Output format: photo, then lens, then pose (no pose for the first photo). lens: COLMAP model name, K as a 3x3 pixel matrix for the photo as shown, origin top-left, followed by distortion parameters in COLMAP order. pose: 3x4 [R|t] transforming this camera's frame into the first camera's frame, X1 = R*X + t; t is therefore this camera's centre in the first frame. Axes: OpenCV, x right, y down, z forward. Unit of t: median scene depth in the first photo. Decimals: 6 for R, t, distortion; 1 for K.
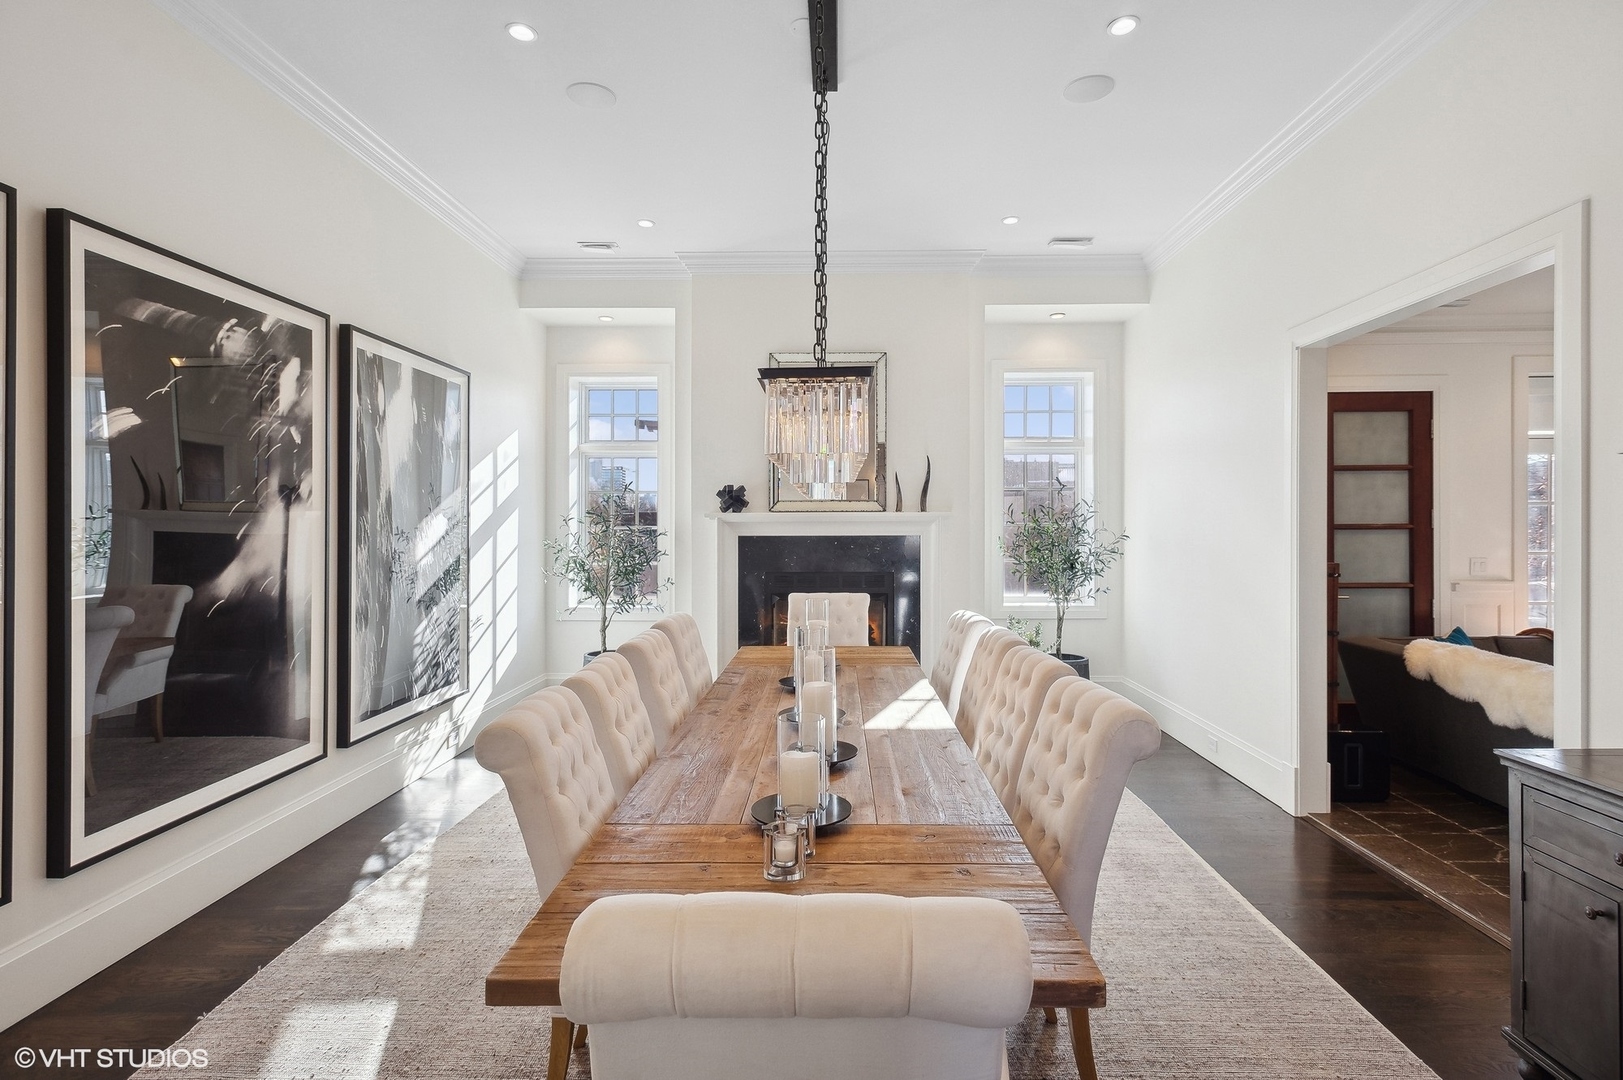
lens RADIAL K [[767.6, 0, 812.6], [0, 767.6, 527.8], [0, 0, 1]] dist [0.016153, -0.000345]
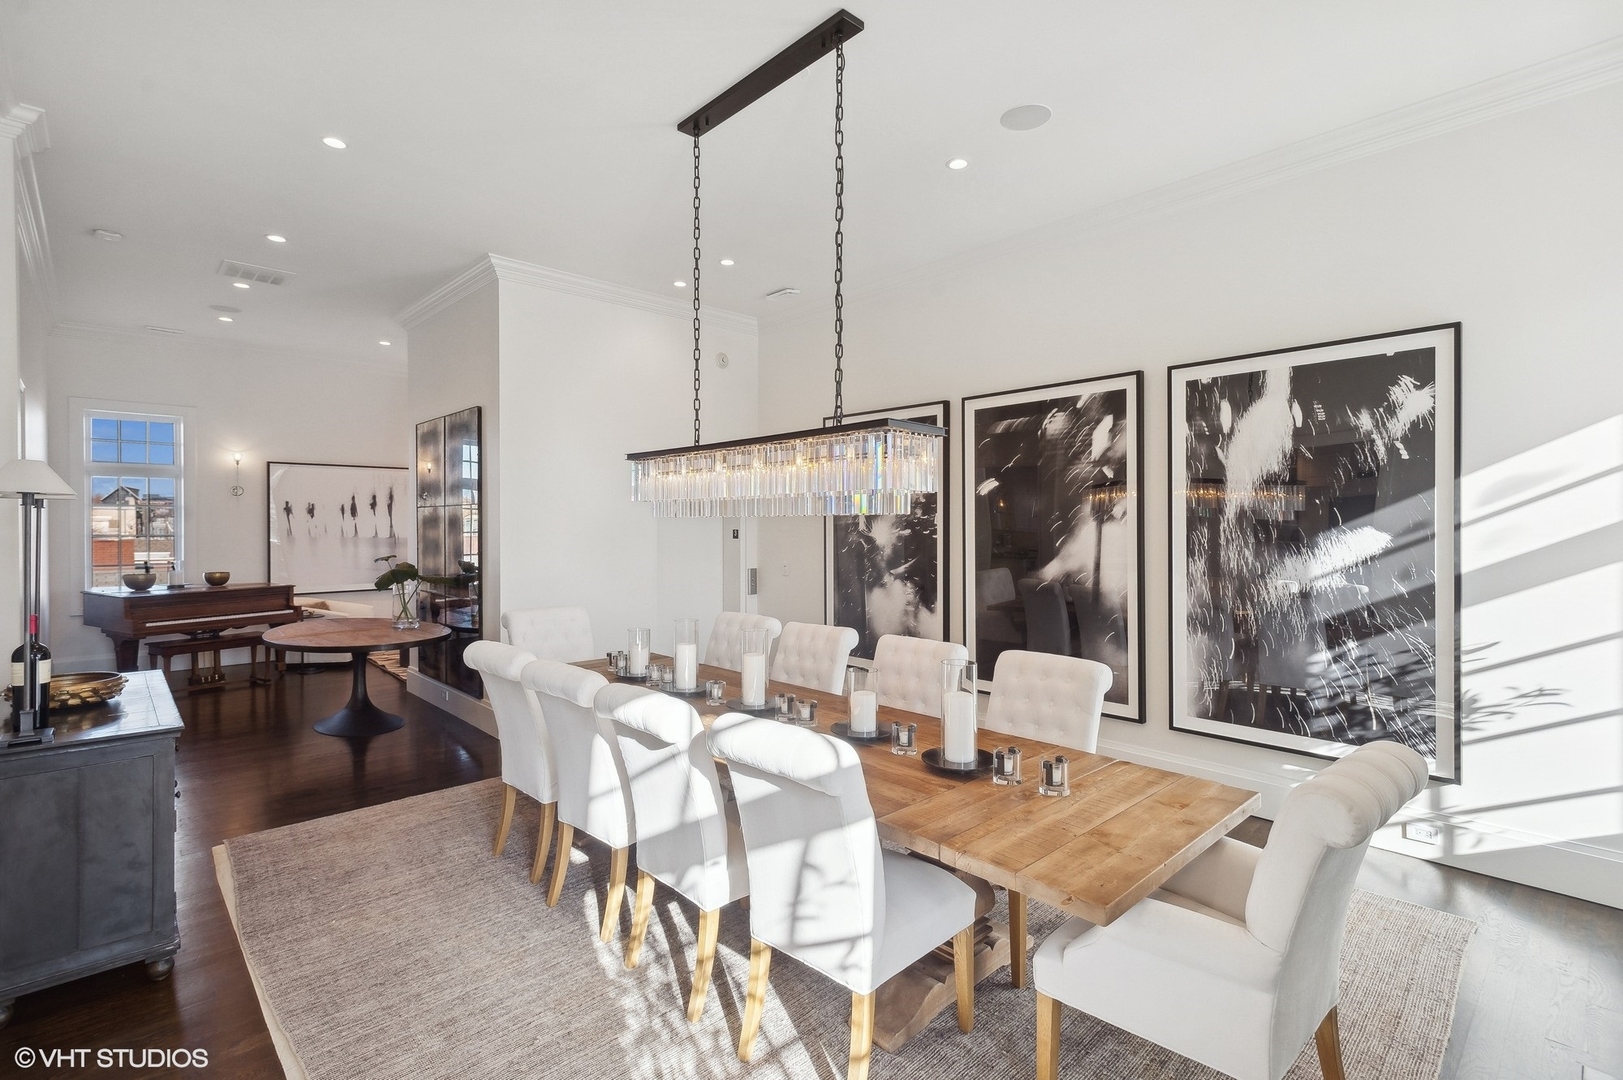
lens RADIAL K [[767.6, 0, 812.6], [0, 767.6, 527.8], [0, 0, 1]] dist [0.016153, -0.000345]
pose [[-0.698695, 0.003568, -0.715411, 0.681245], [-0.003145, 0.999963, 0.008059, -0.031041], [0.715413, 0.007881, -0.698658, 1.599207]]
